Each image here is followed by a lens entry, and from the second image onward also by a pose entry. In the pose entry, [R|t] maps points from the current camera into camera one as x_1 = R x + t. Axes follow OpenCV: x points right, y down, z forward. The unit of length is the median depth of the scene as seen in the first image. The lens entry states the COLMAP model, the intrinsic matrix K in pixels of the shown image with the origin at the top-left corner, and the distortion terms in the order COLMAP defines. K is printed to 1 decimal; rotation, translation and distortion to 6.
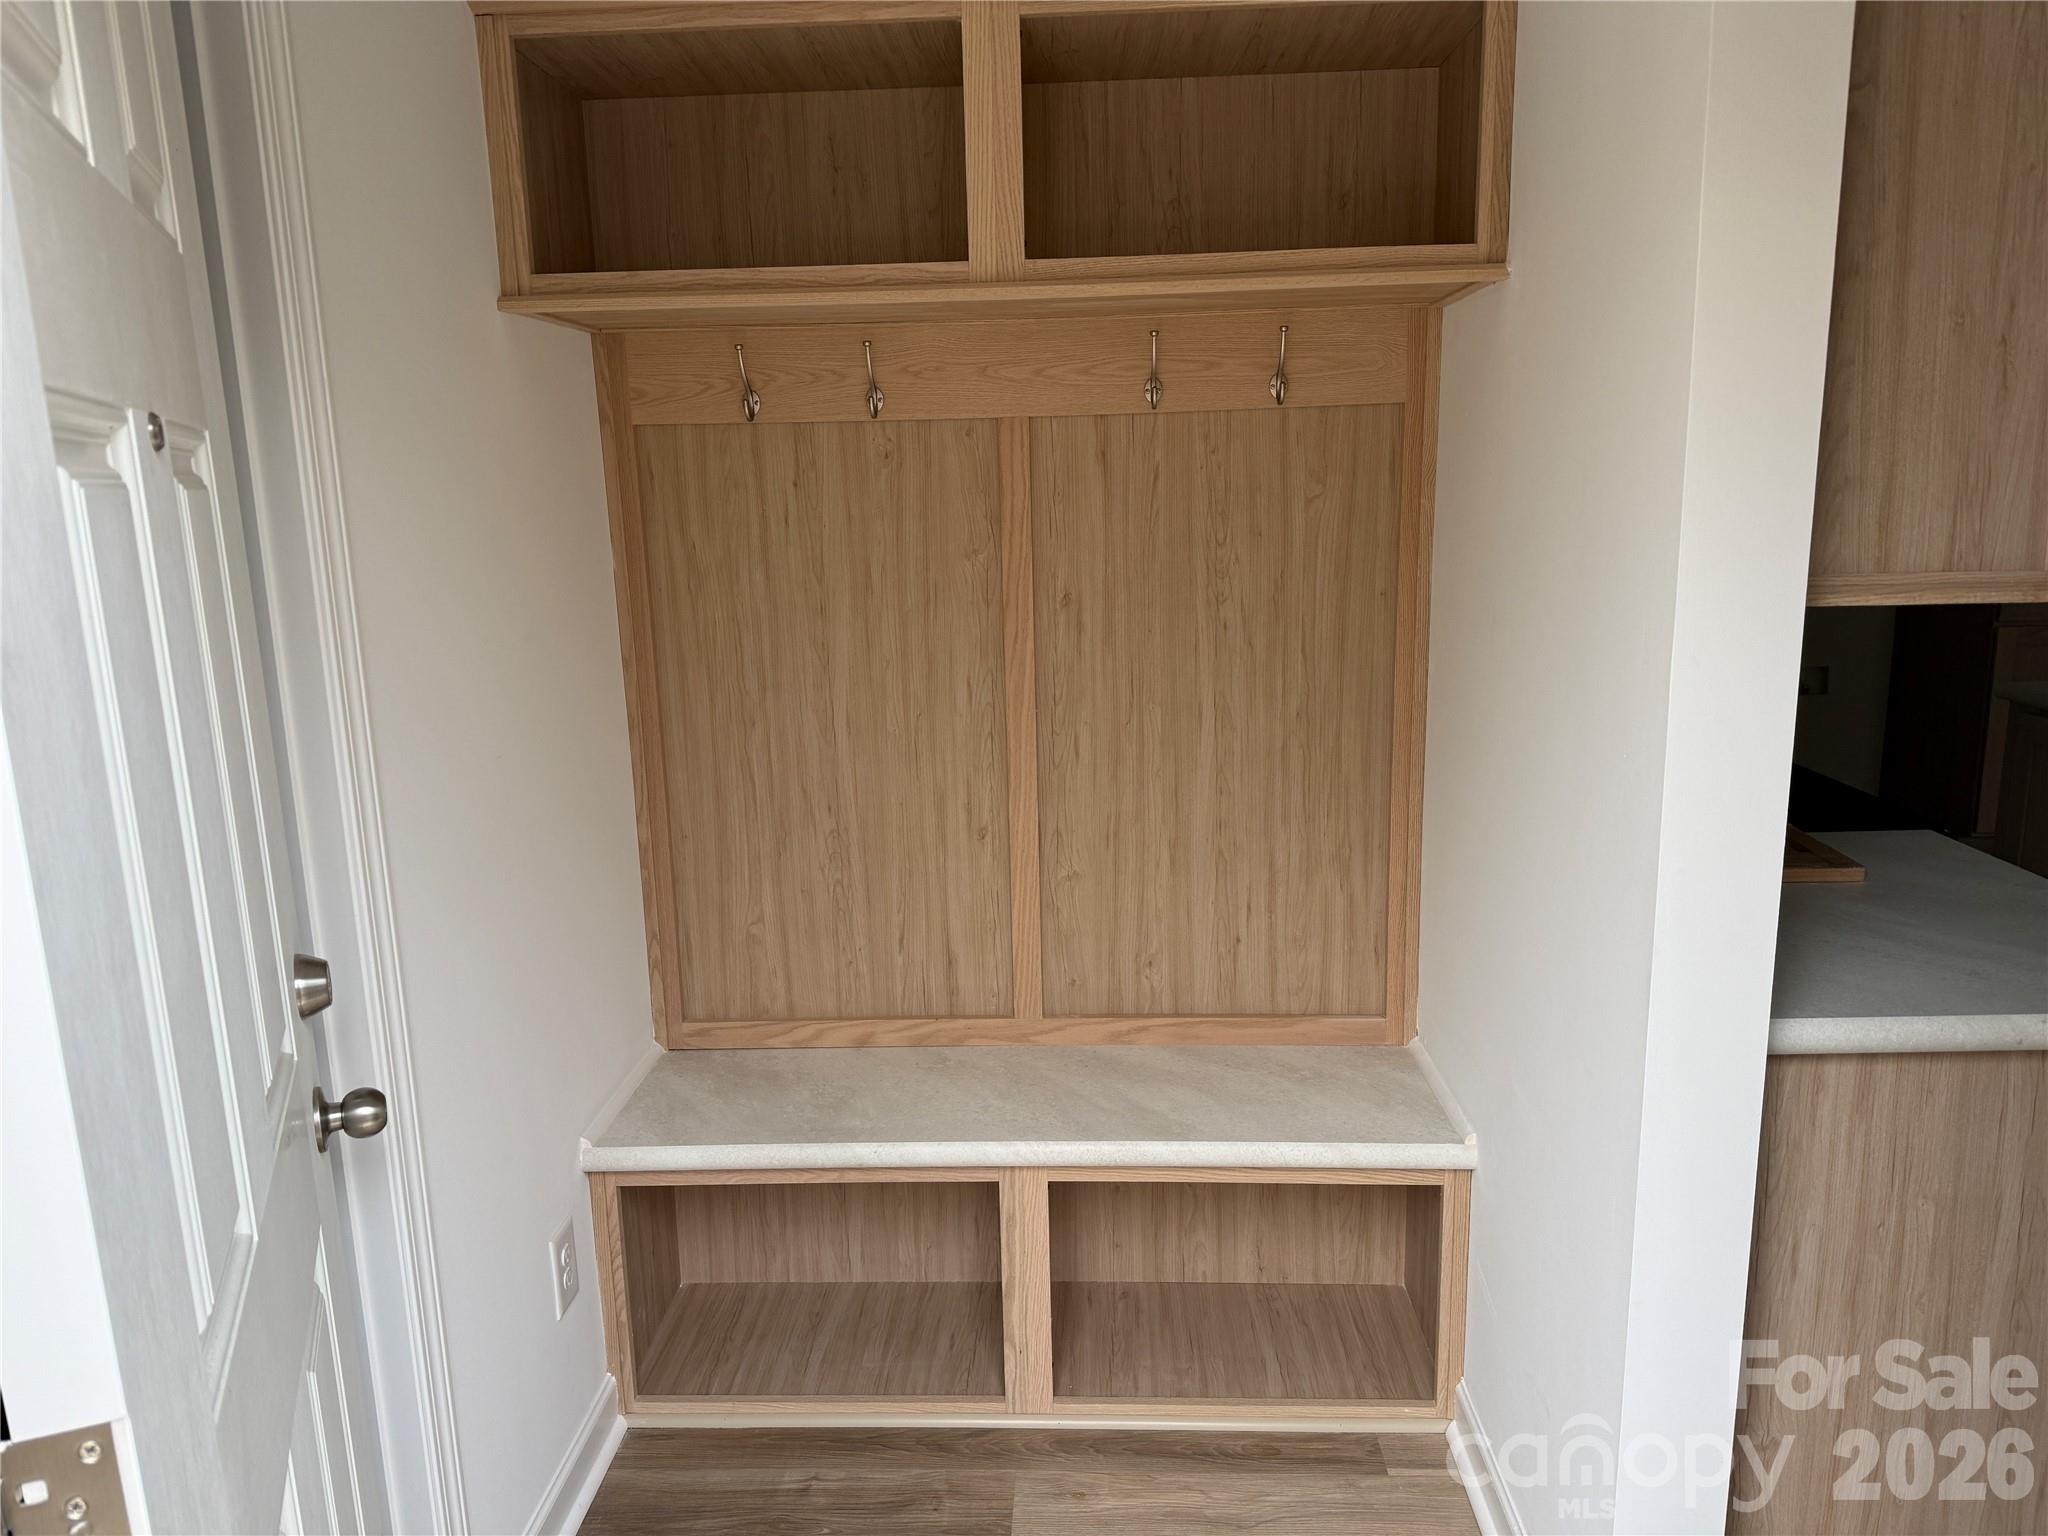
lens RADIAL K [[1422.0, 0, 1027.2], [0, 1422.0, 764.1], [0, 0, 1]] dist [0.117075, -0.165622]
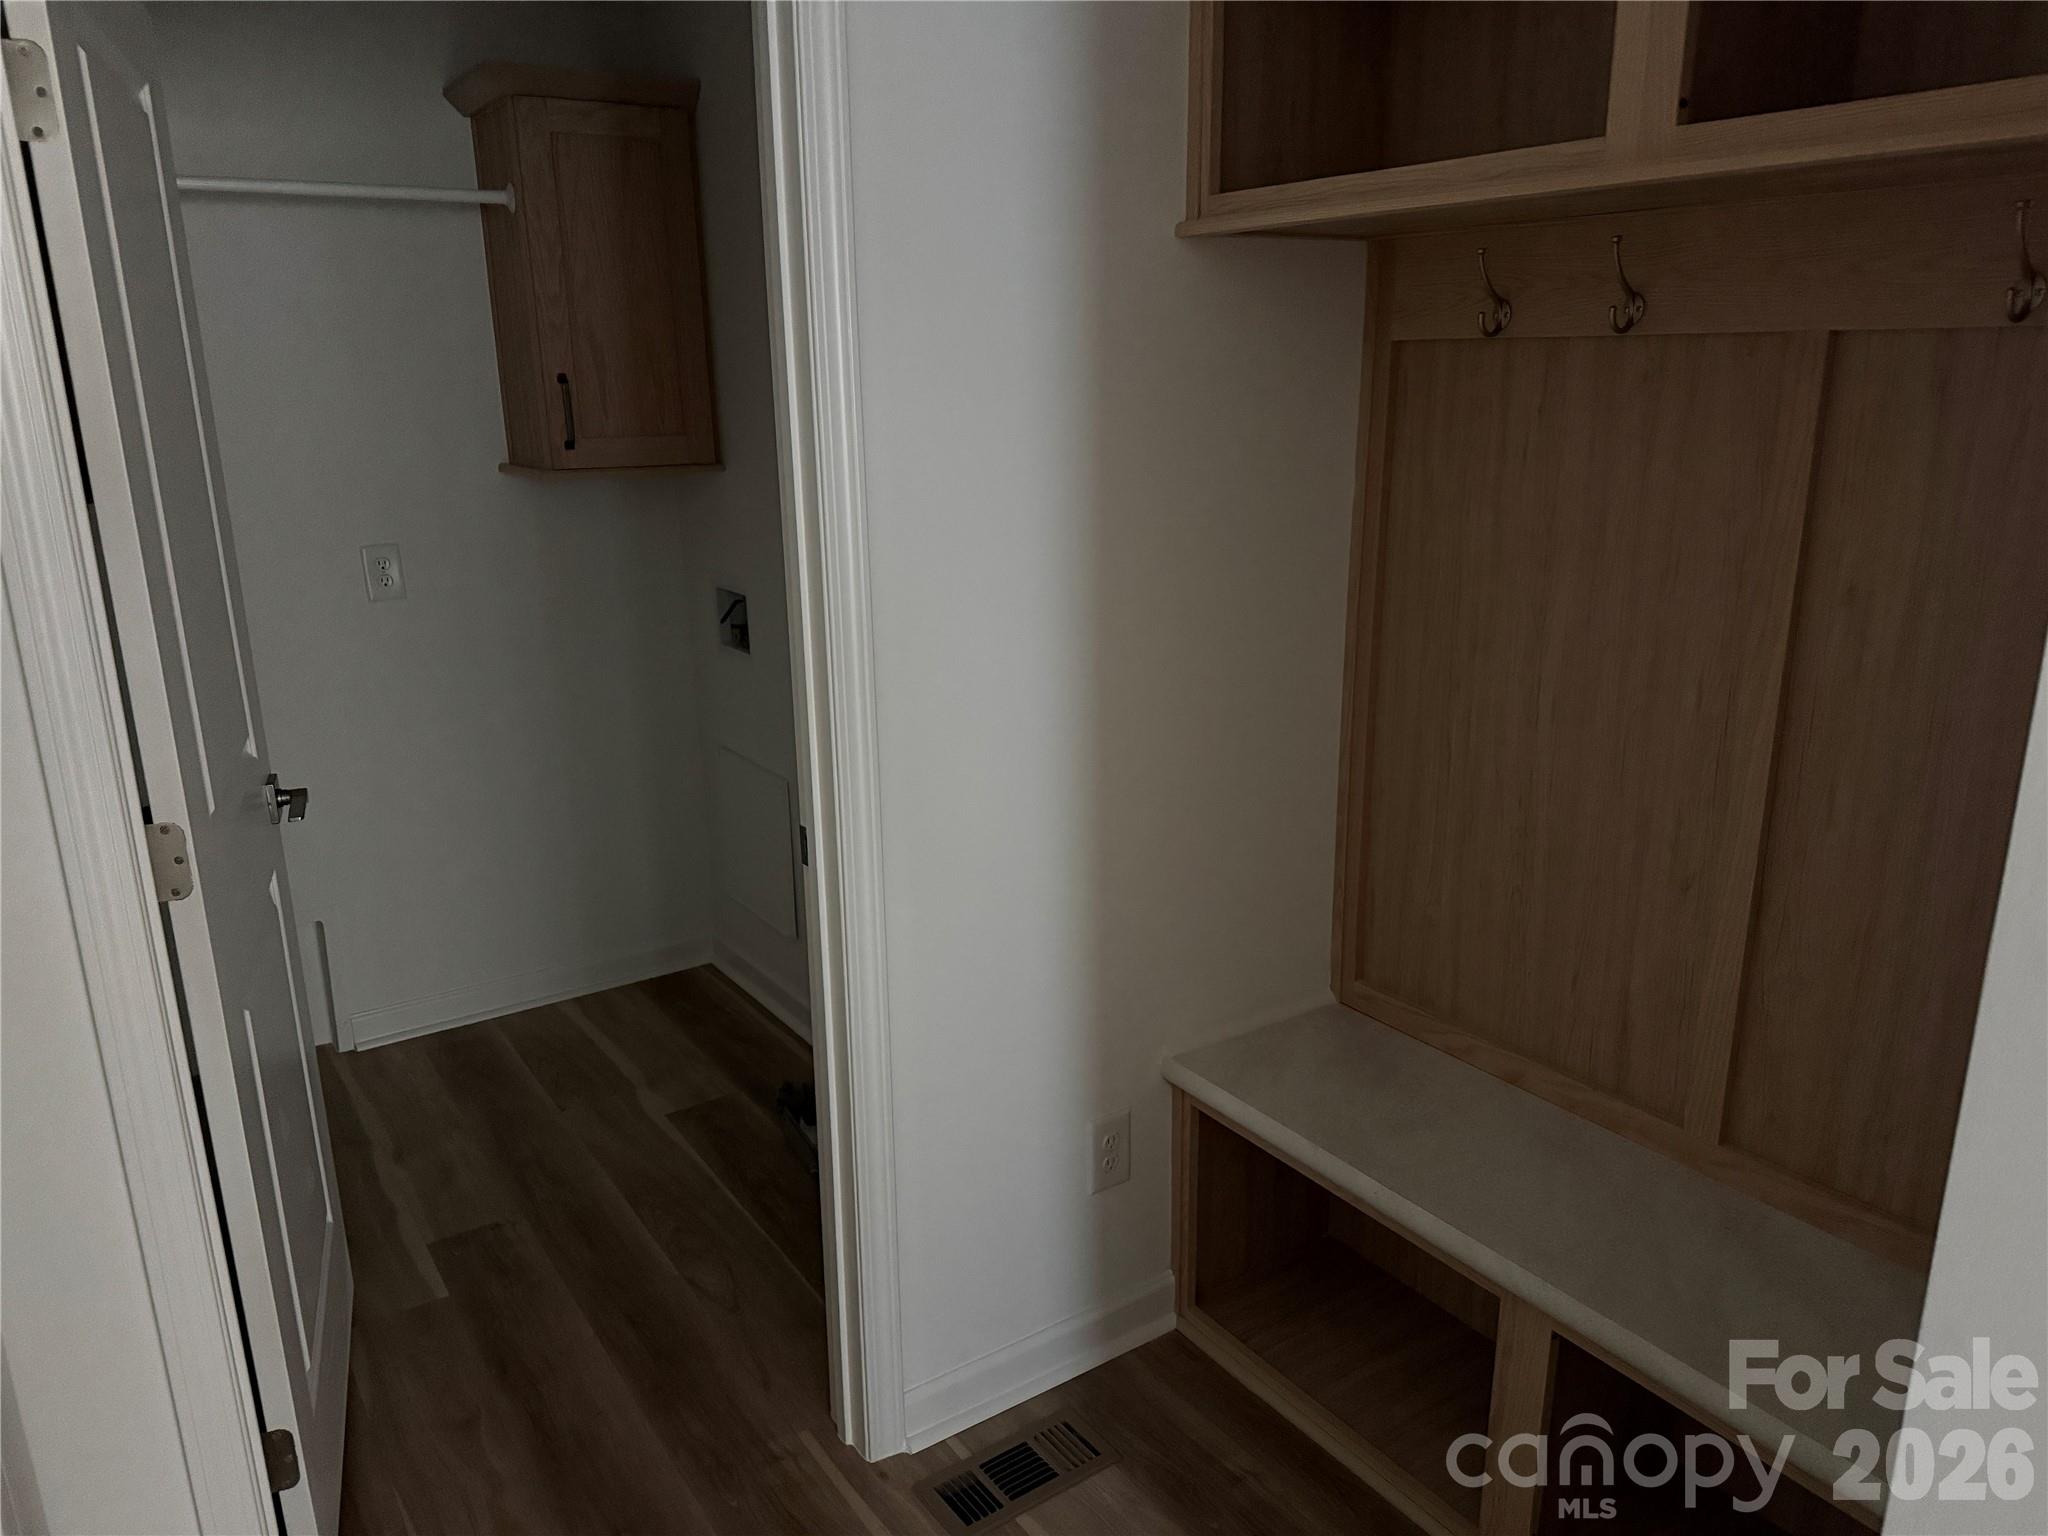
lens RADIAL K [[1422.0, 0, 1027.2], [0, 1422.0, 764.1], [0, 0, 1]] dist [0.117075, -0.165622]
pose [[0.602545, 0.232722, -0.763401, 0.345252], [-0.155863, 0.972435, 0.173424, -0.097181], [0.782717, 0.014490, 0.622209, 0.252406]]
